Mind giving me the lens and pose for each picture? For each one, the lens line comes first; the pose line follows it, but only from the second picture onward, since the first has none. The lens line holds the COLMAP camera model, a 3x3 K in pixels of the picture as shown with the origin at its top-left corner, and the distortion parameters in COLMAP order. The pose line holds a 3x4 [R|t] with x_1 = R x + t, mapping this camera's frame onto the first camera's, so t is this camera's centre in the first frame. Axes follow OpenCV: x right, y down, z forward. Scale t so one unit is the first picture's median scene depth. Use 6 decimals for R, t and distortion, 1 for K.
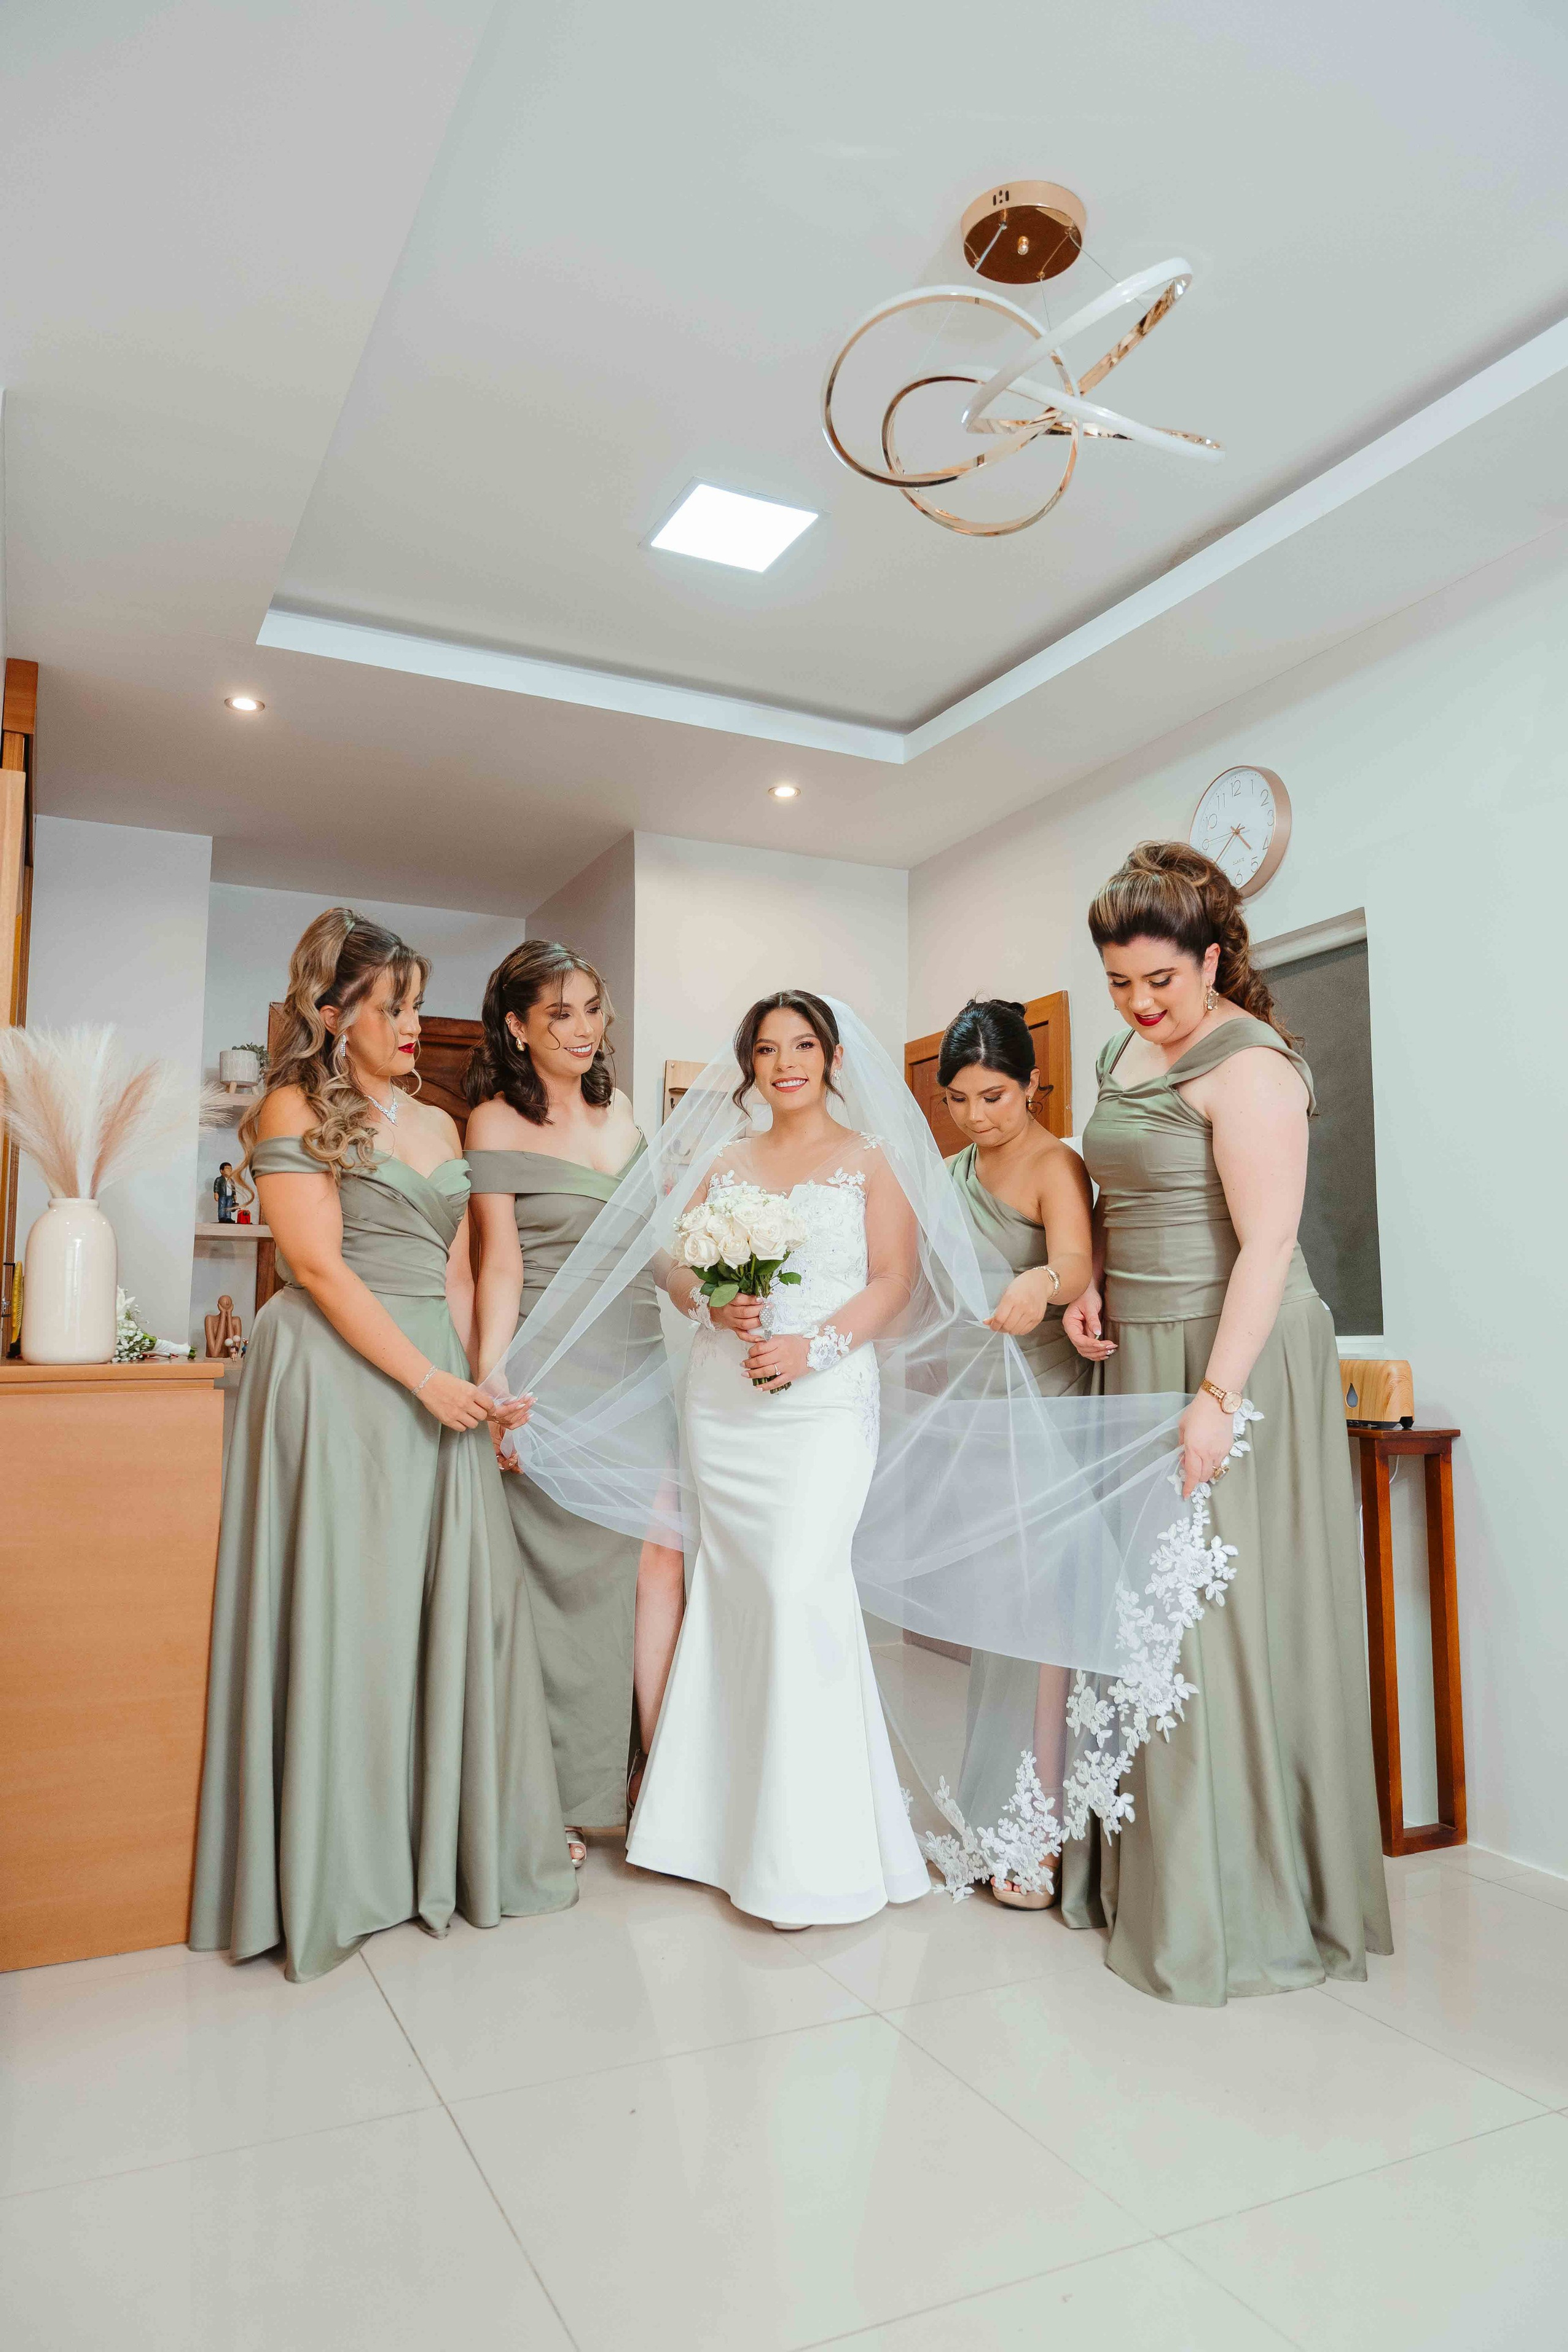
lens RADIAL K [[1580.0, 0, 785.3], [0, 1580.0, 1181.8], [0, 0, 1]] dist [0.013559, -0.022351]
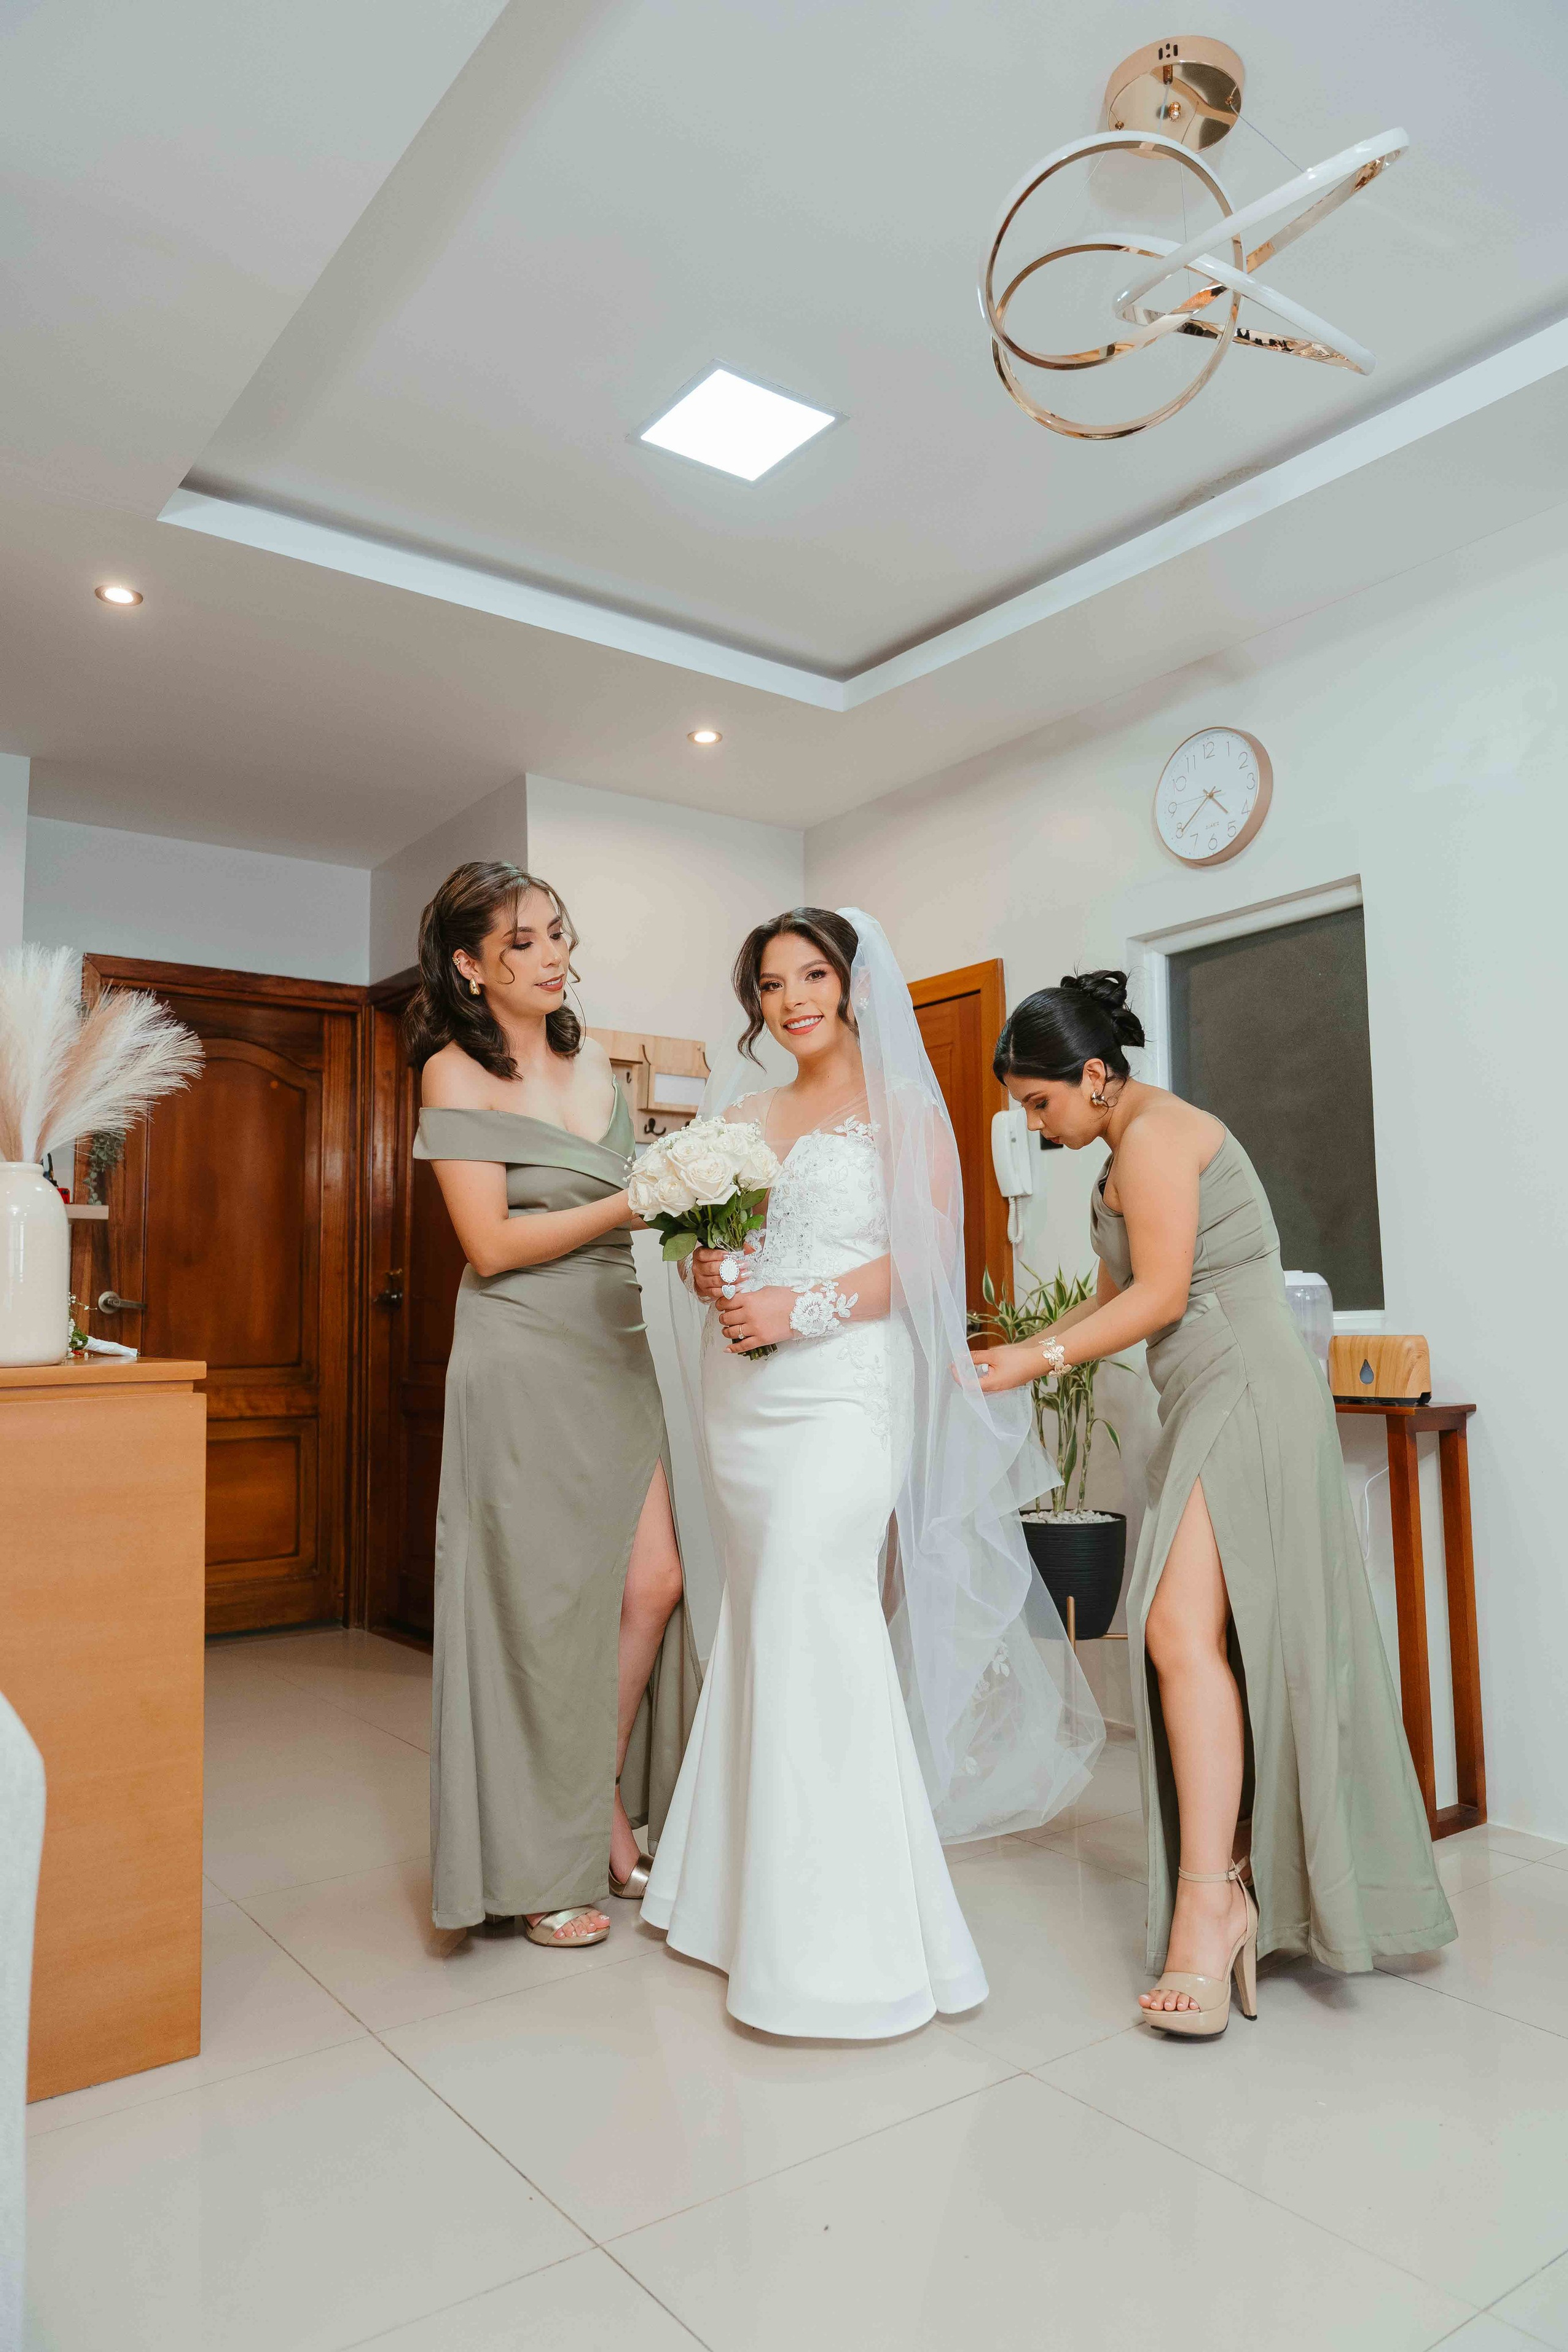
lens RADIAL K [[1580.0, 0, 792.0], [0, 1580.0, 1181.0], [0, 0, 1]] dist [0.013559, -0.022351]
pose [[0.983256, 0.001099, 0.182227, -0.171871], [-0.002310, 0.999977, 0.006434, 0.011870], [-0.182216, -0.006747, 0.983235, 0.107560]]
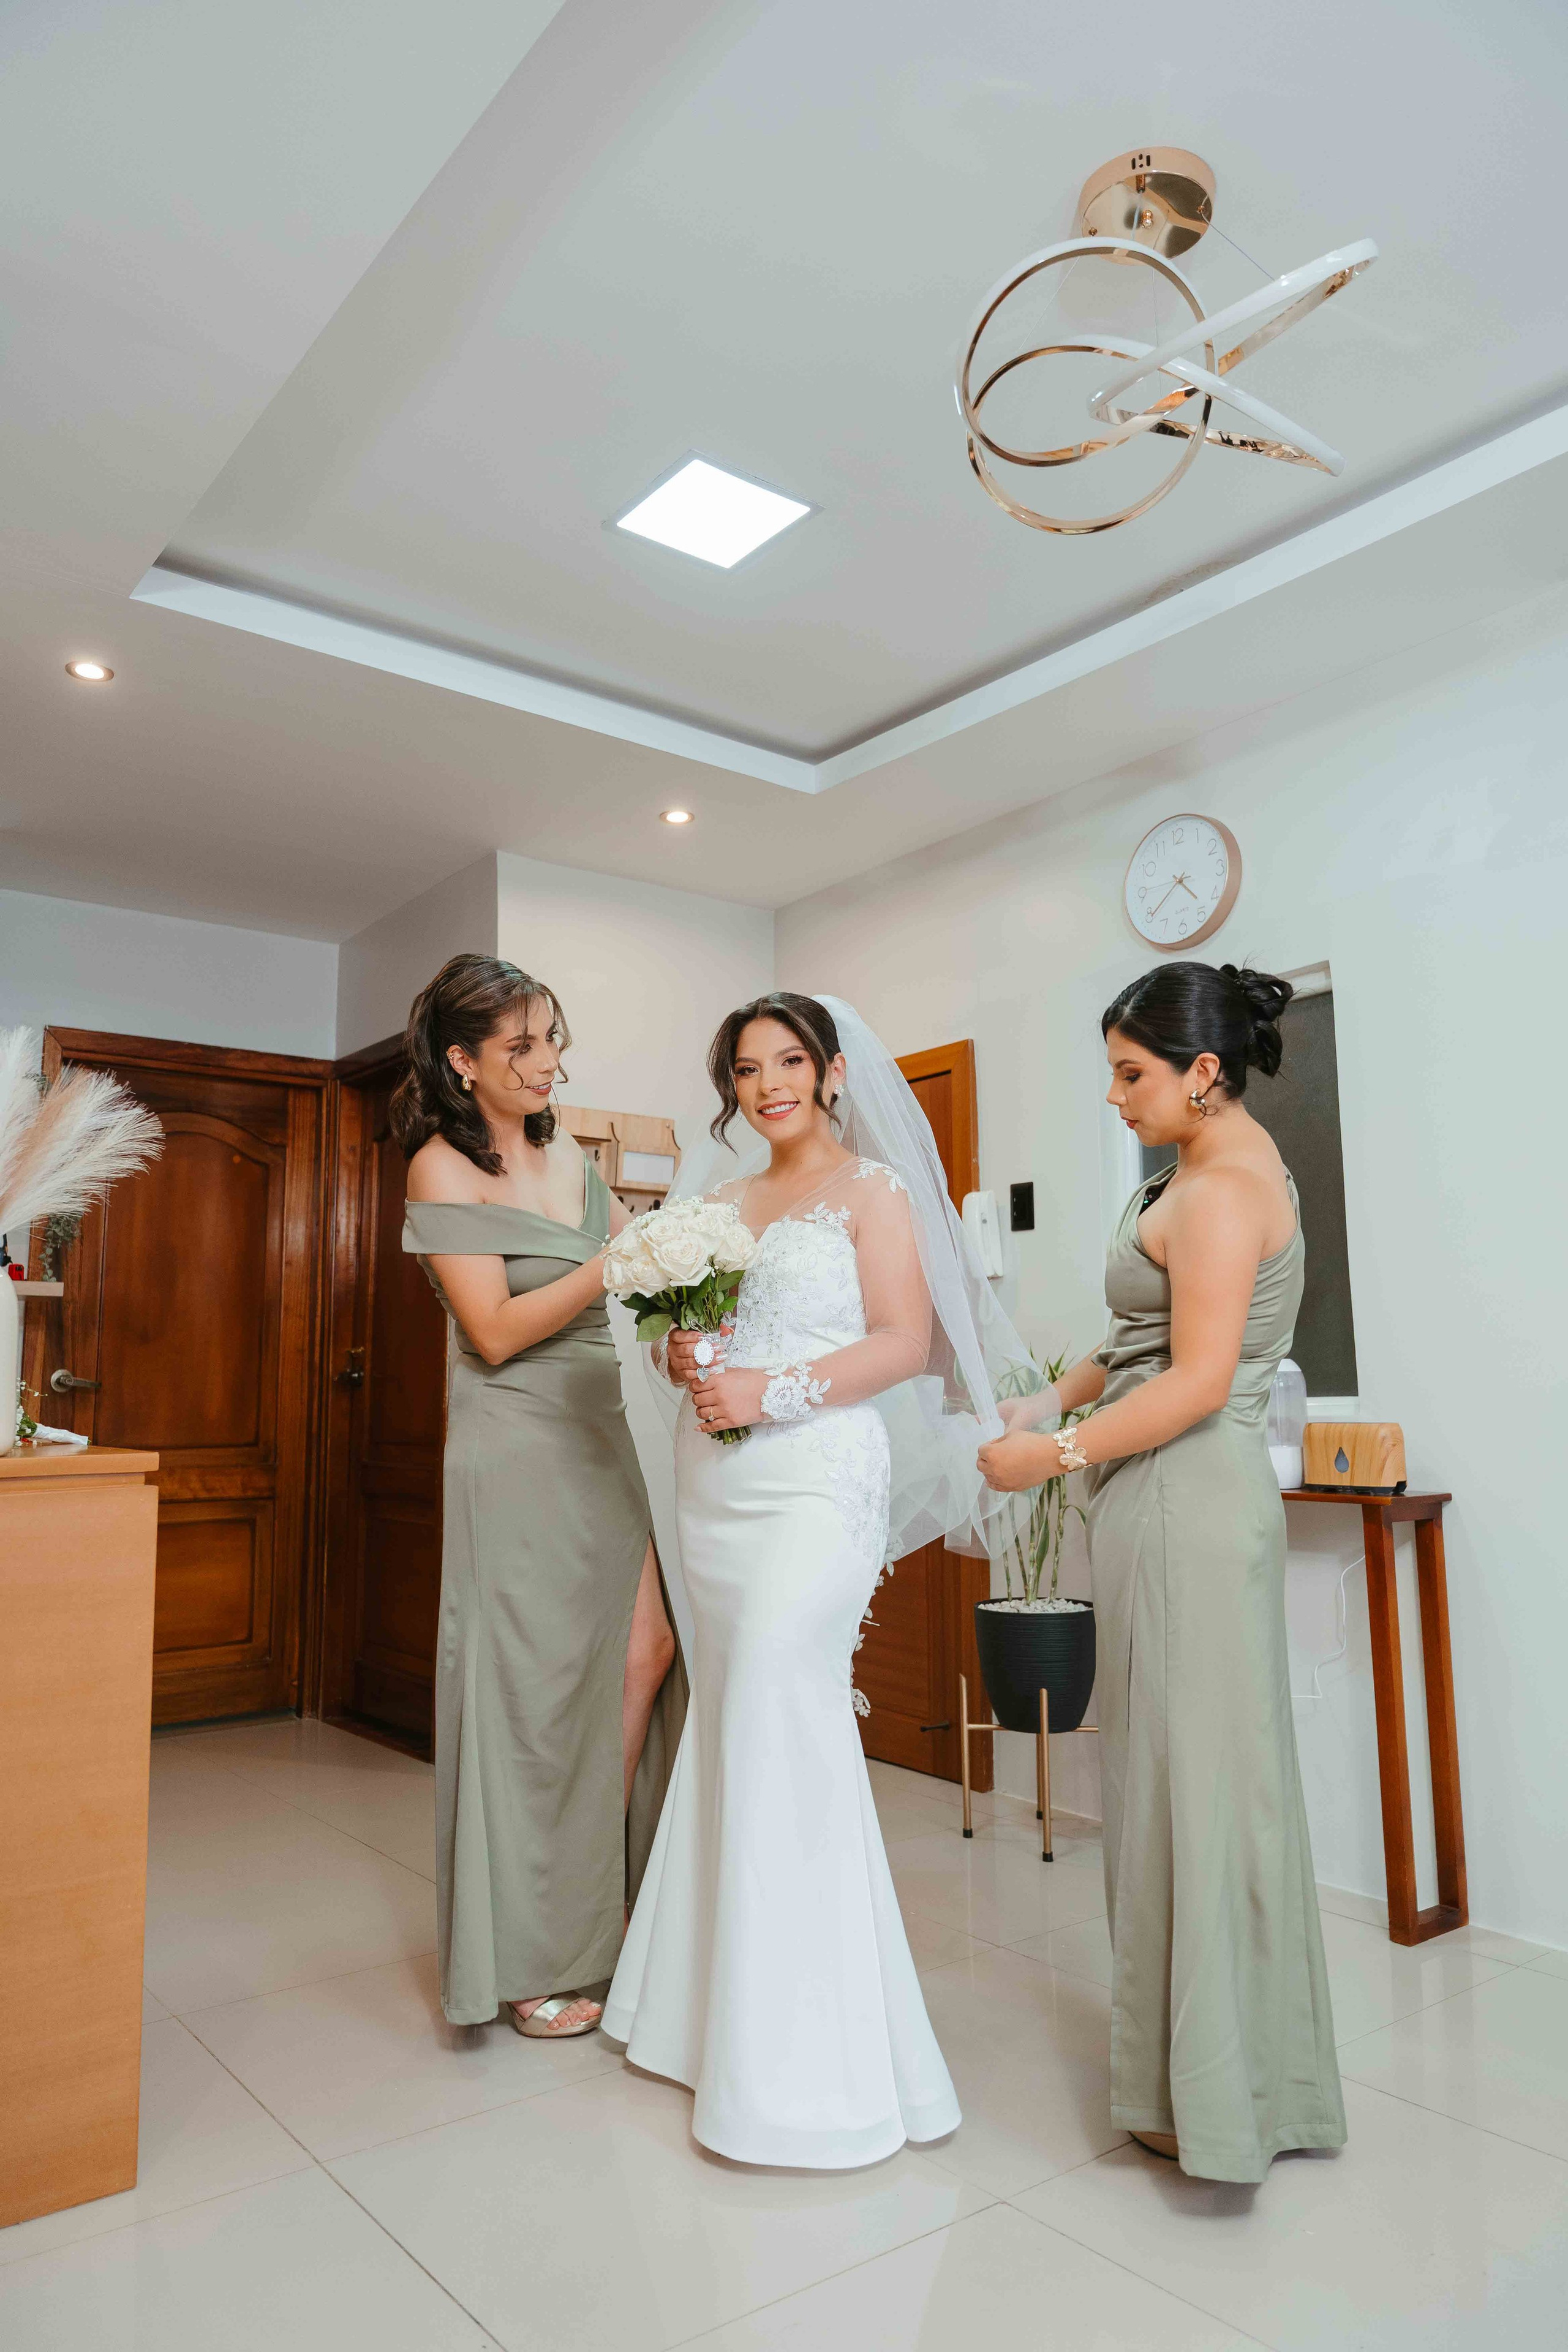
lens RADIAL K [[1580.0, 0, 793.9], [0, 1580.0, 1181.0], [0, 0, 1]] dist [0.013559, -0.022351]
pose [[0.978826, 0.015436, 0.204110, -0.172816], [-0.007627, 0.999210, -0.038993, 0.004868], [-0.204550, 0.036611, 0.978171, 0.118650]]
